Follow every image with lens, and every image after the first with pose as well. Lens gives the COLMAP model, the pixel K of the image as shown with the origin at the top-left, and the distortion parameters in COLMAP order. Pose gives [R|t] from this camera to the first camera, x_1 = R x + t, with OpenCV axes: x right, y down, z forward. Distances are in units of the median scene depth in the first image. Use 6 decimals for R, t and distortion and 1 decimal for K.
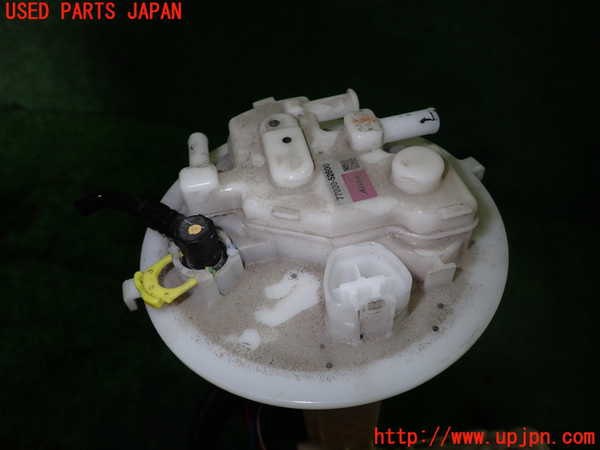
lens RADIAL K [[437.4, 0, 301.3], [0, 437.4, 226.0], [0, 0, 1]] dist [0.003005, 0.003468]
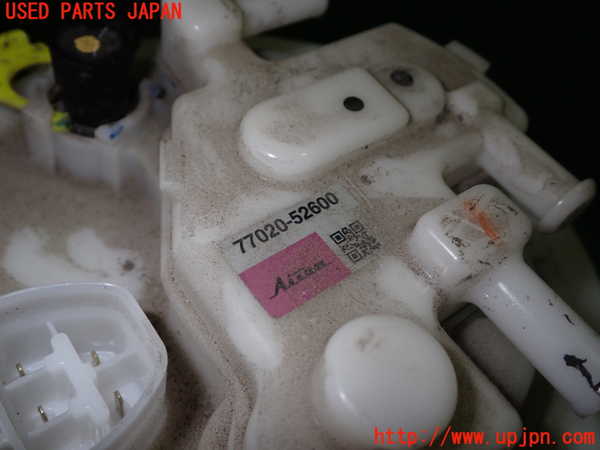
lens RADIAL K [[618.9, 0, 300.4], [0, 618.9, 223.5], [0, 0, 1]] dist [0.024405, 0.000000]
pose [[0.396826, 0.822484, -0.407491, 0.312684], [-0.812749, 0.521162, 0.260440, -0.257434], [0.426576, 0.227839, 0.875284, 0.448297]]
